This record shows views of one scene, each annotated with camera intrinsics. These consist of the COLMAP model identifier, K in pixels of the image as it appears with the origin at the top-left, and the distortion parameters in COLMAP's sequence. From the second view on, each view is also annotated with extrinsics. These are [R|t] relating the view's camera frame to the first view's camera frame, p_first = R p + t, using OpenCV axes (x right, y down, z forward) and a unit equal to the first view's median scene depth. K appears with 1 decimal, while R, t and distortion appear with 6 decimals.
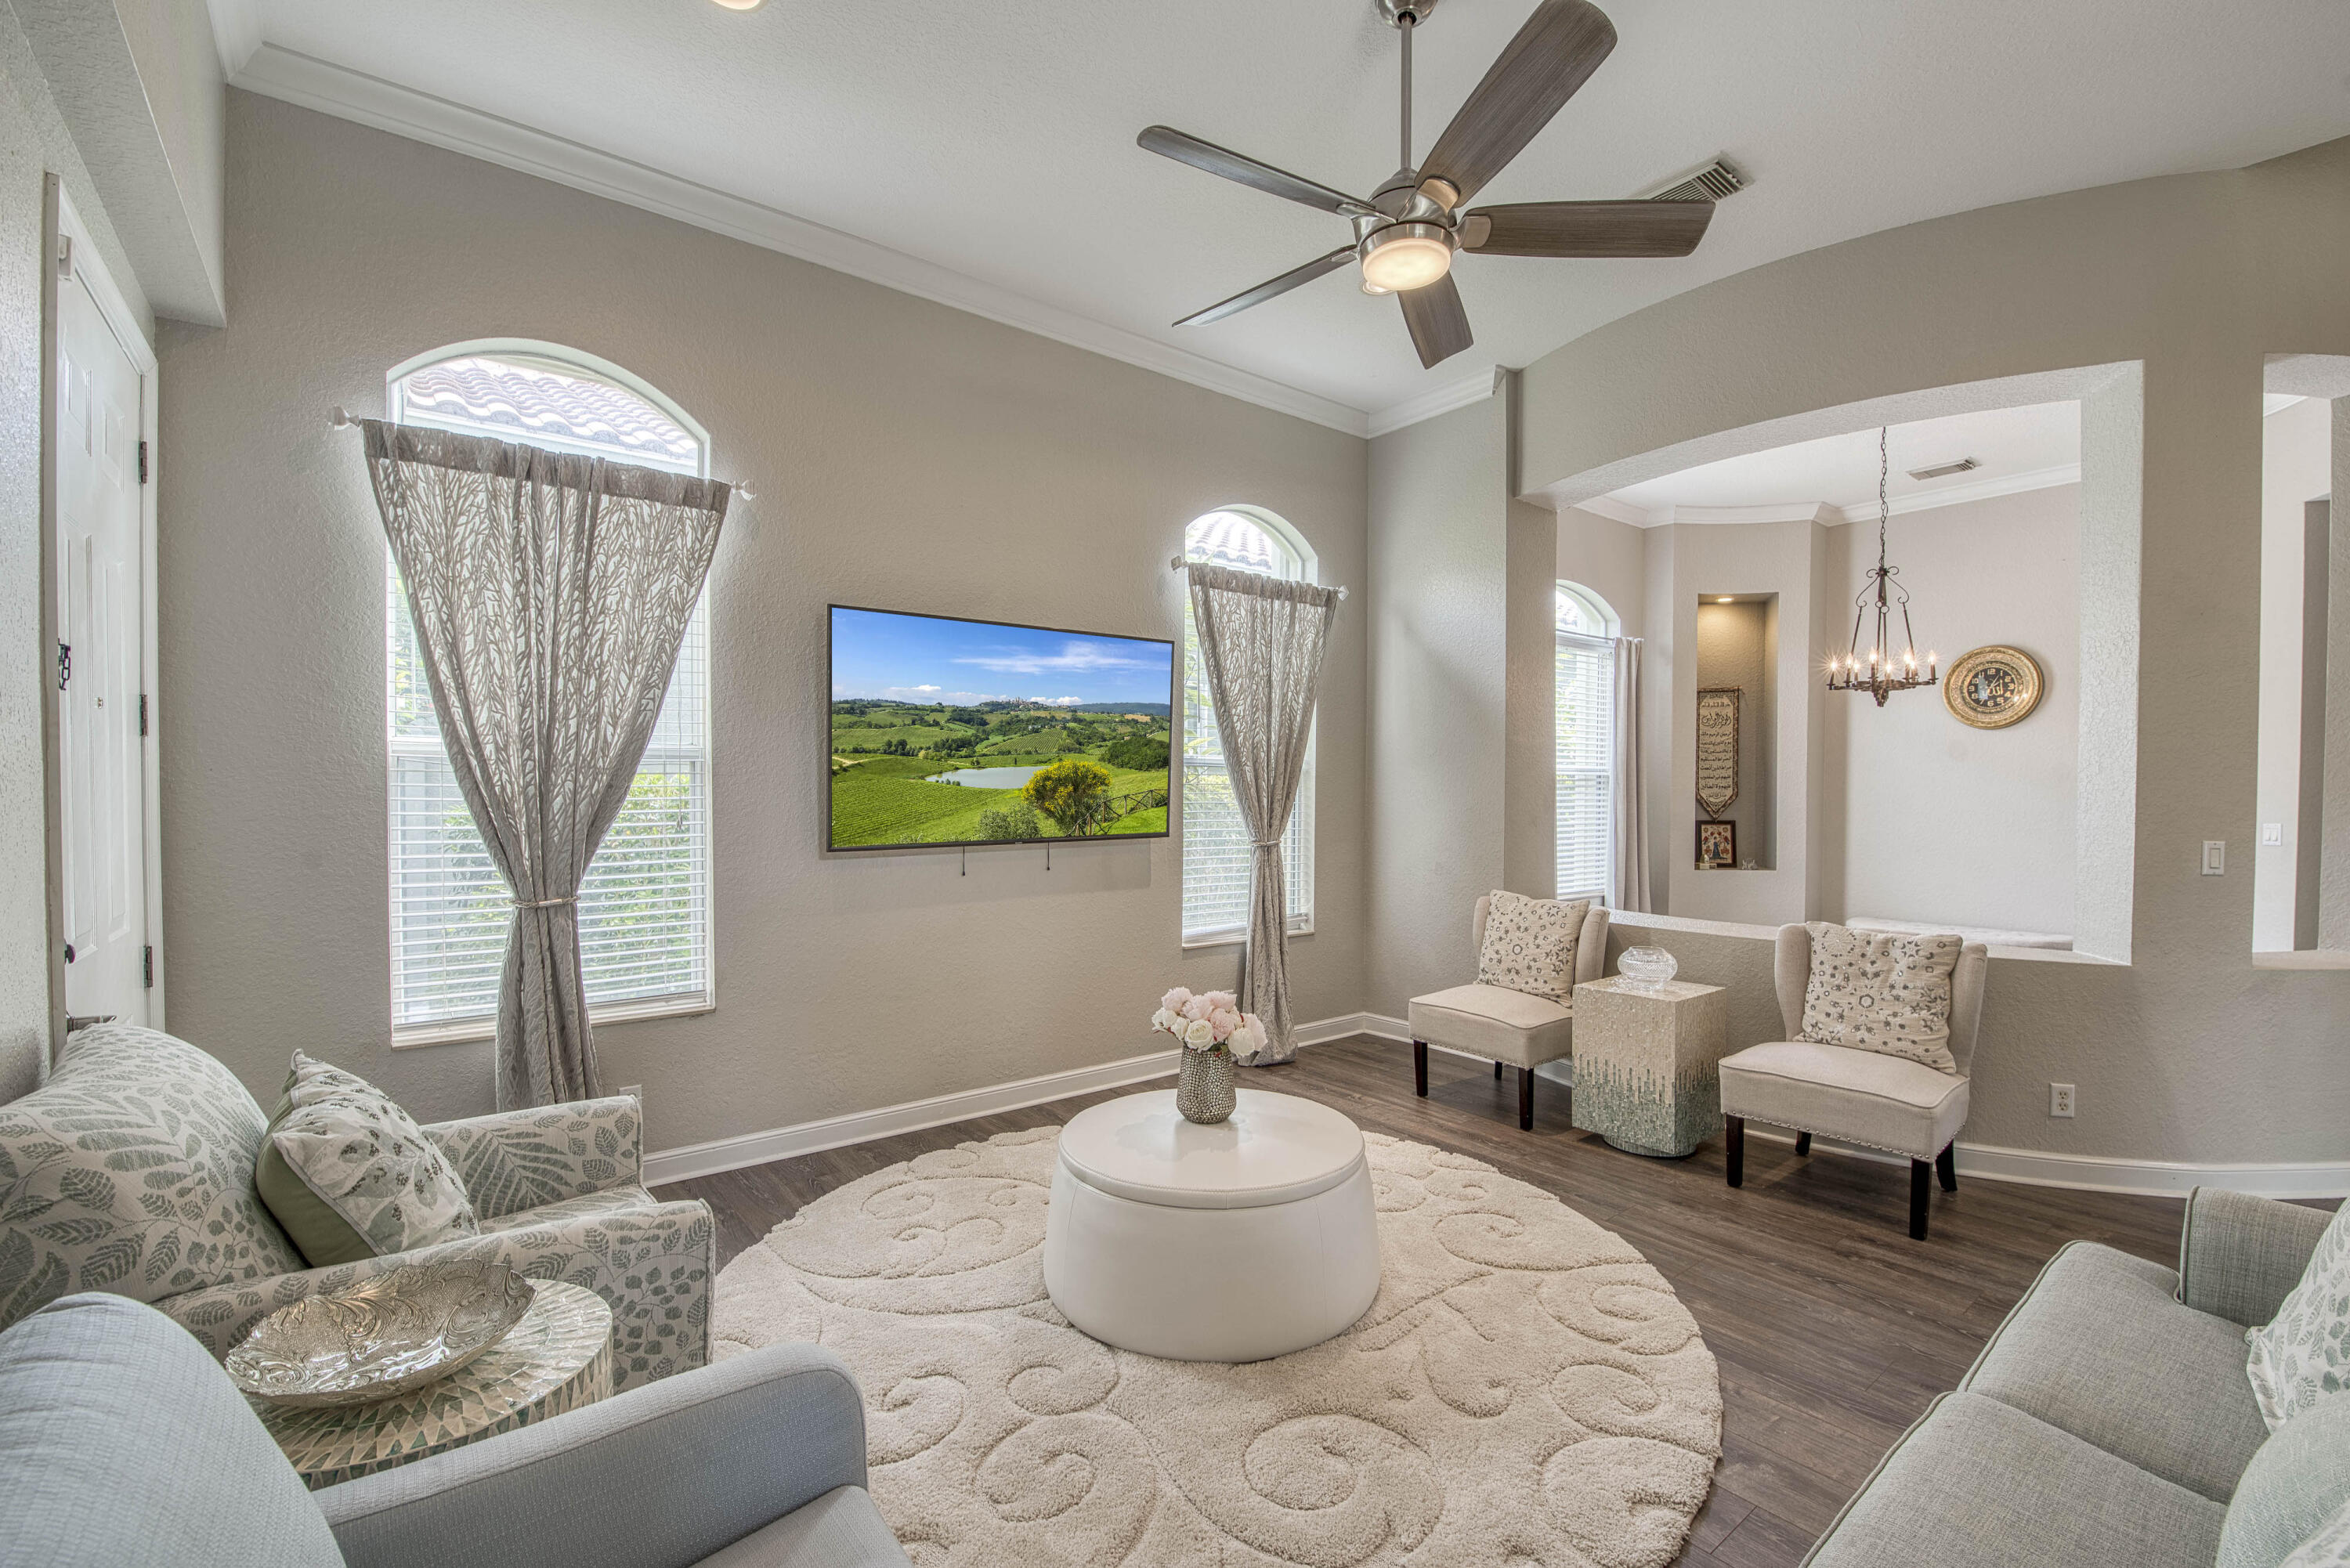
lens RADIAL K [[1010.8, 0, 1203.1], [0, 1010.8, 810.0], [0, 0, 1]] dist [-0.001930, -0.010794]
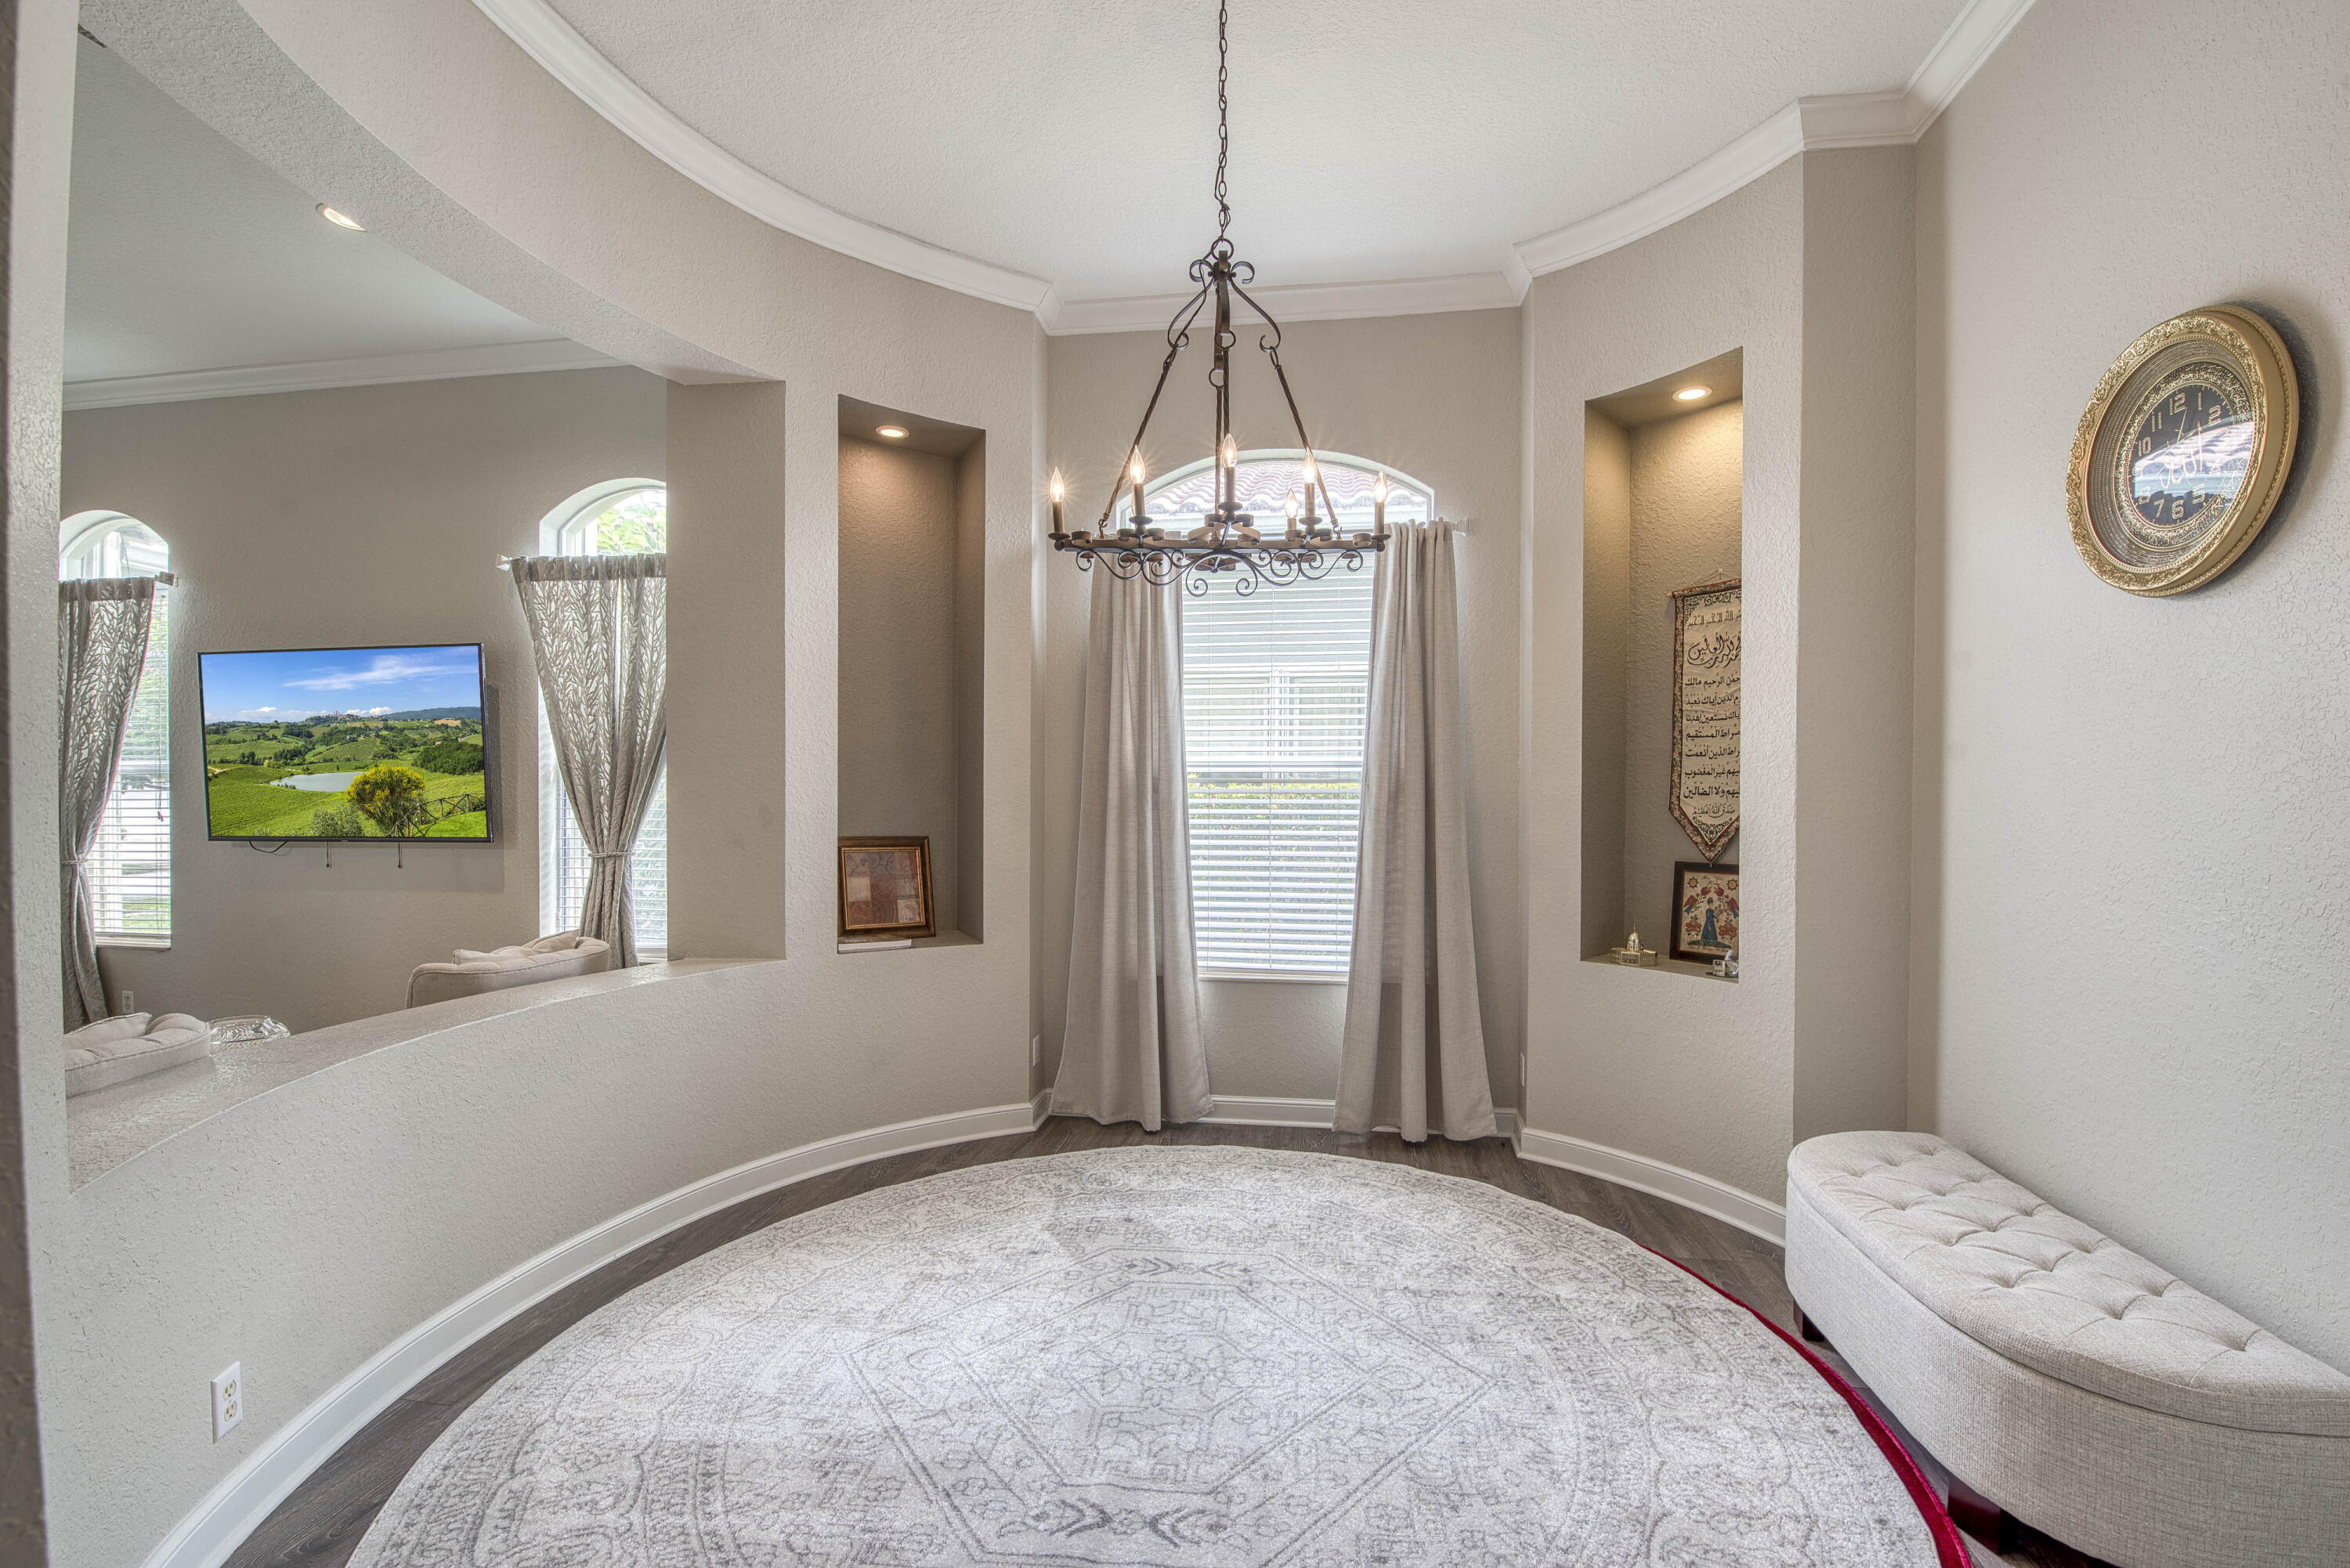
lens RADIAL K [[994.1, 0, 1239.1], [0, 994.1, 798.7], [0, 0, 1]] dist [-0.001139, -0.000273]
pose [[0.656445, -0.003027, -0.754367, 1.287660], [-0.023359, 0.999431, -0.024337, -0.009717], [0.754012, 0.033597, 0.656001, 1.009529]]
